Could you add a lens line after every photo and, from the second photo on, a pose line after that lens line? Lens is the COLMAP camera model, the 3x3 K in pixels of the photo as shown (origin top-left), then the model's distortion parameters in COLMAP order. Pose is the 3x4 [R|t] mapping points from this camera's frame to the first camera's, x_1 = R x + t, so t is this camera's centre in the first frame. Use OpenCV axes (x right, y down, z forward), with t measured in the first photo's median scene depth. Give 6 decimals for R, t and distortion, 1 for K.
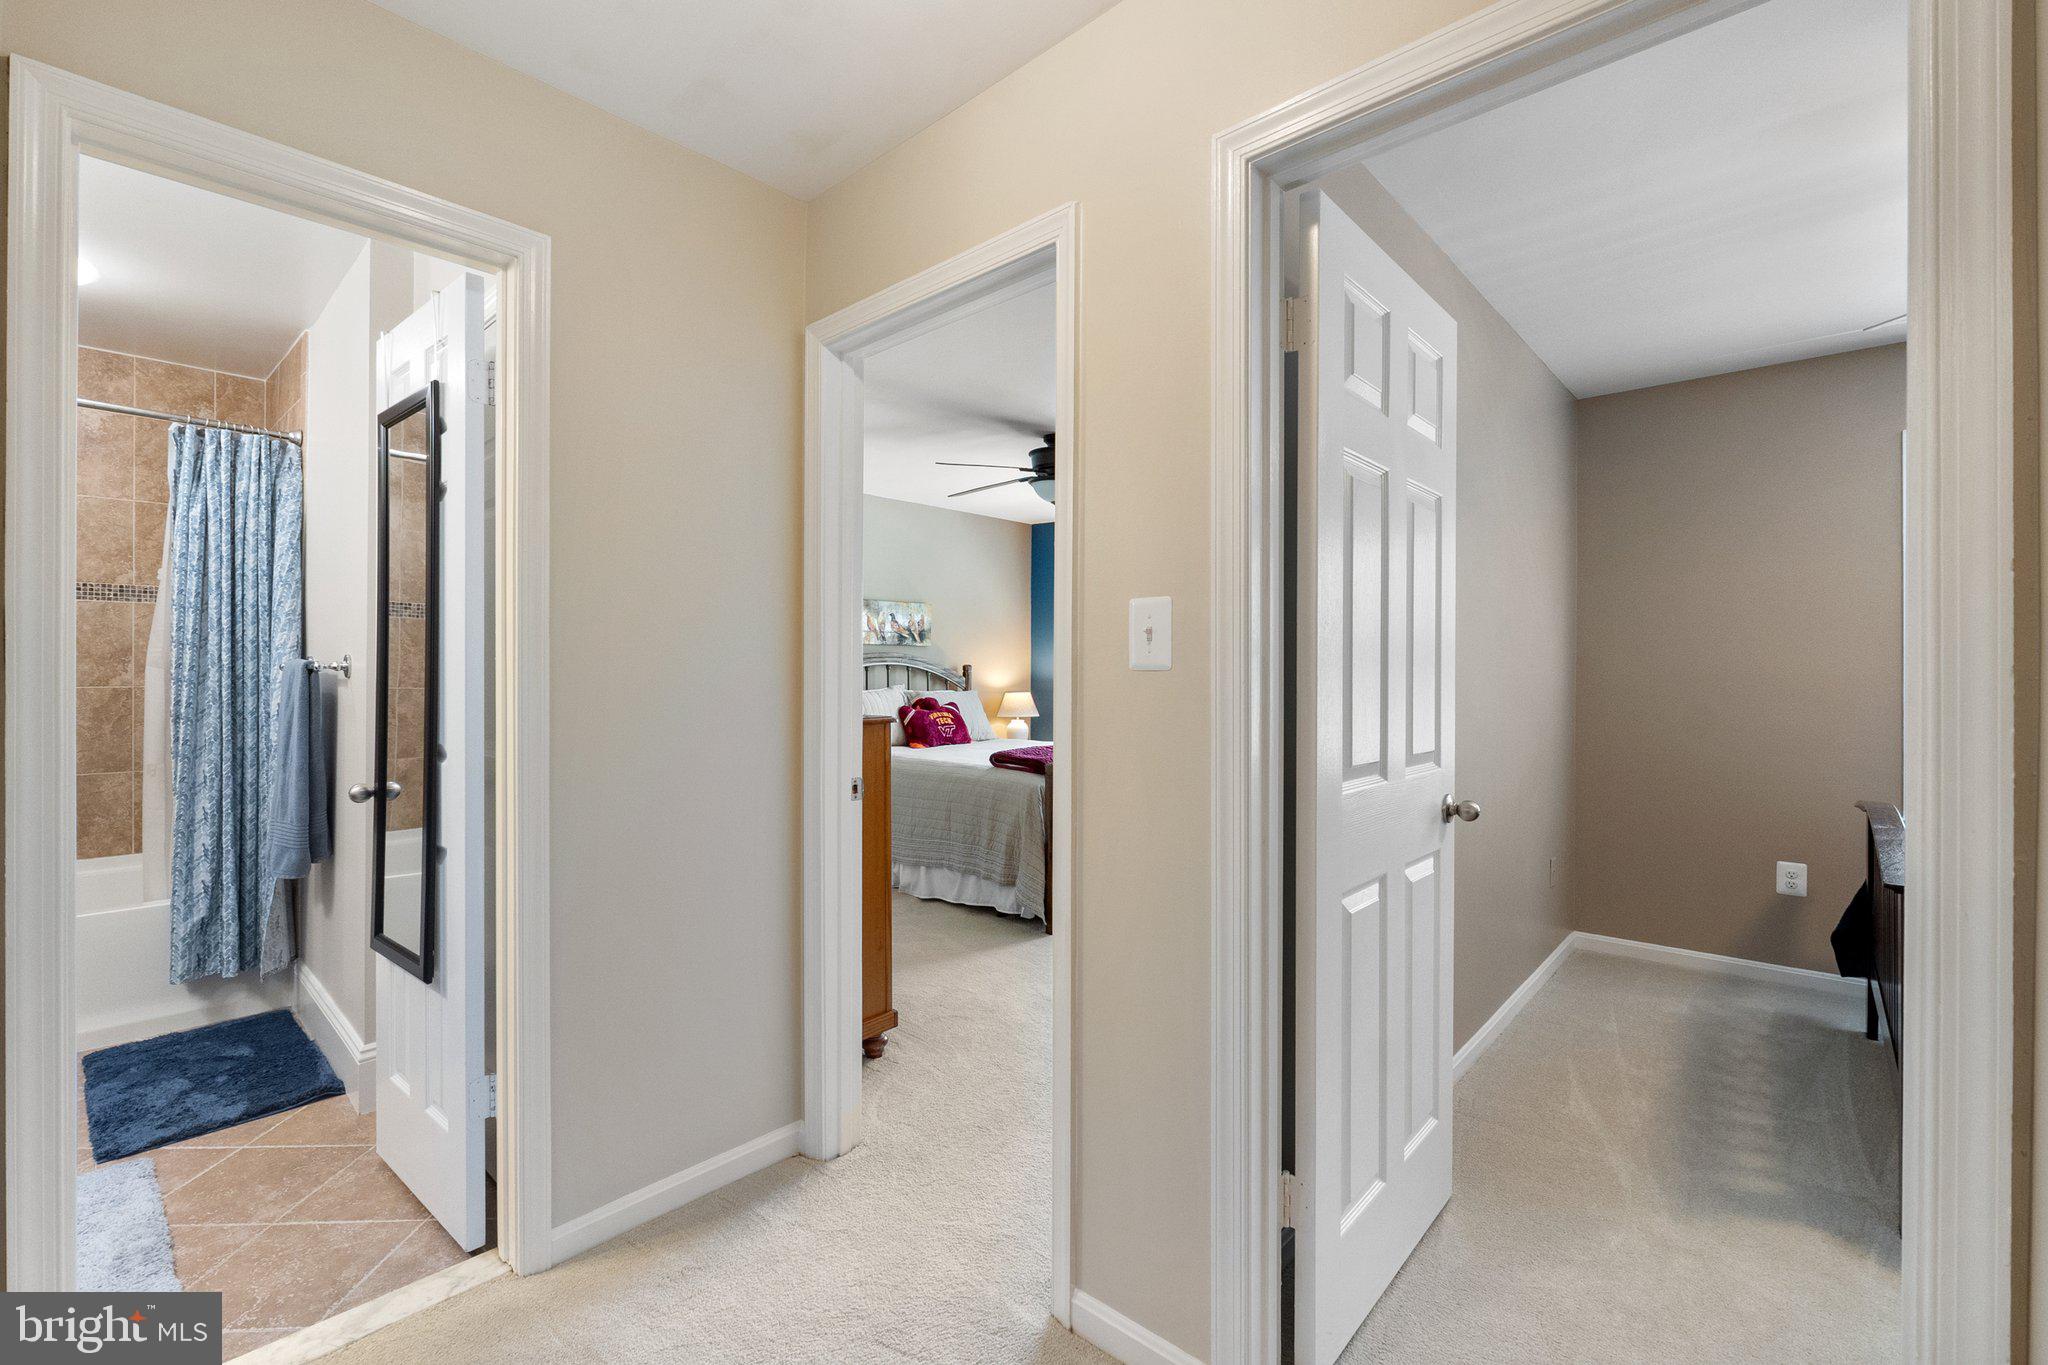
lens RADIAL K [[889.7, 0, 1022.3], [0, 889.7, 660.9], [0, 0, 1]] dist [-0.000888, -0.000132]
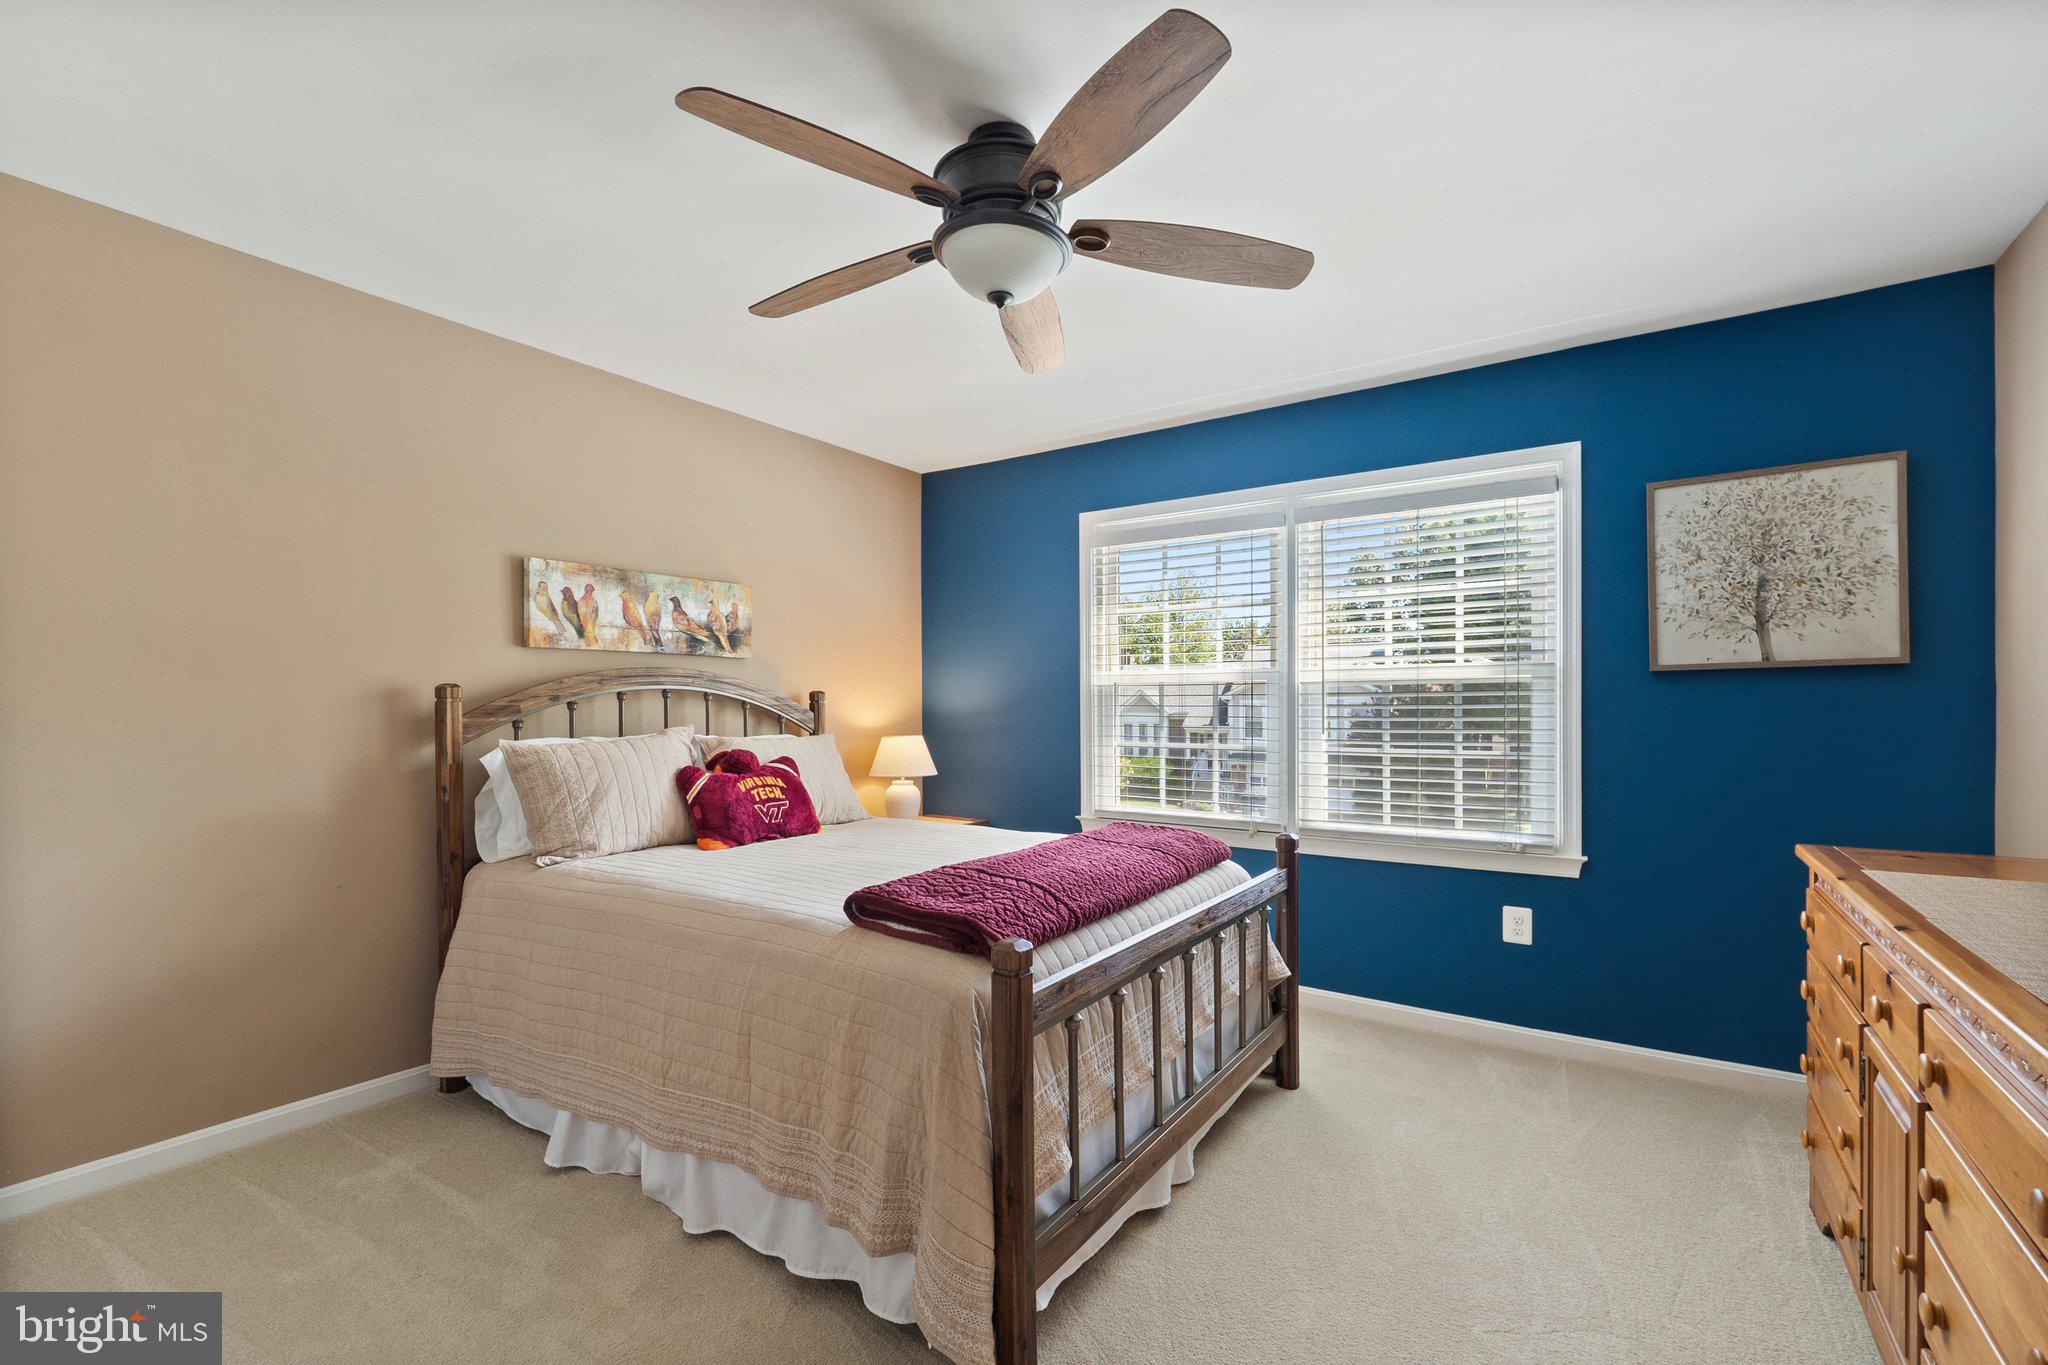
lens RADIAL K [[894.9, 0, 1017.8], [0, 894.9, 703.8], [0, 0, 1]] dist [-0.000504, -0.000136]
pose [[0.990988, -0.001565, 0.133939, -0.009508], [0.000278, 0.999954, 0.009624, 0.007716], [-0.133948, -0.009500, 0.990943, 0.422705]]
